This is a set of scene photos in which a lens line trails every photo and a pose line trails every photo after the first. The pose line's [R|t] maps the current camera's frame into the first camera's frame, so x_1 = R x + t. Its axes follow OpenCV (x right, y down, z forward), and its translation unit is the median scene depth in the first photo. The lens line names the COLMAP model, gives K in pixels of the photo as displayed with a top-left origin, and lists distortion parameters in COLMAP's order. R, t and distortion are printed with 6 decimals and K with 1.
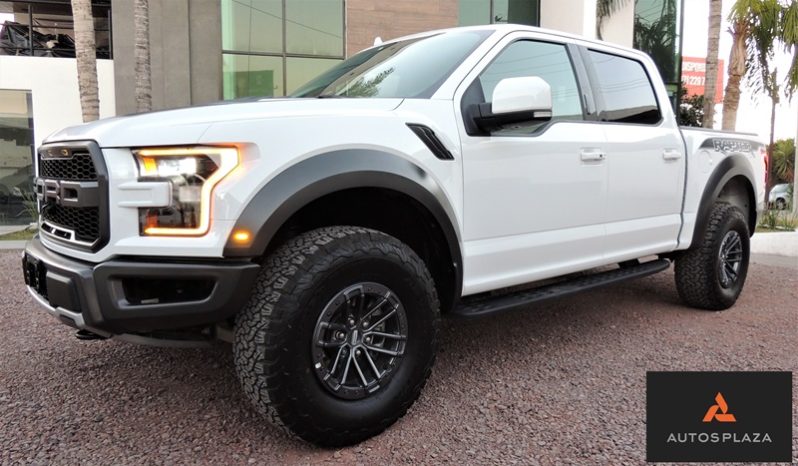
lens RADIAL K [[559.5, 0, 398.8], [0, 559.5, 208.7], [0, 0, 1]] dist [-0.008617, -0.001675]
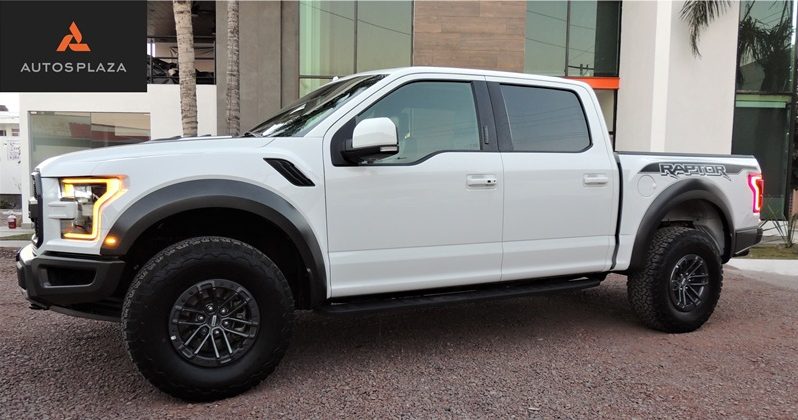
lens RADIAL K [[563.6, 0, 396.7], [0, 563.6, 212.7], [0, 0, 1]] dist [-0.012432, 0.000026]
pose [[0.977106, 0.021947, -0.211620, 0.546689], [-0.025354, 0.999589, -0.013400, -0.015998], [0.211239, 0.018459, 0.977260, -0.187038]]
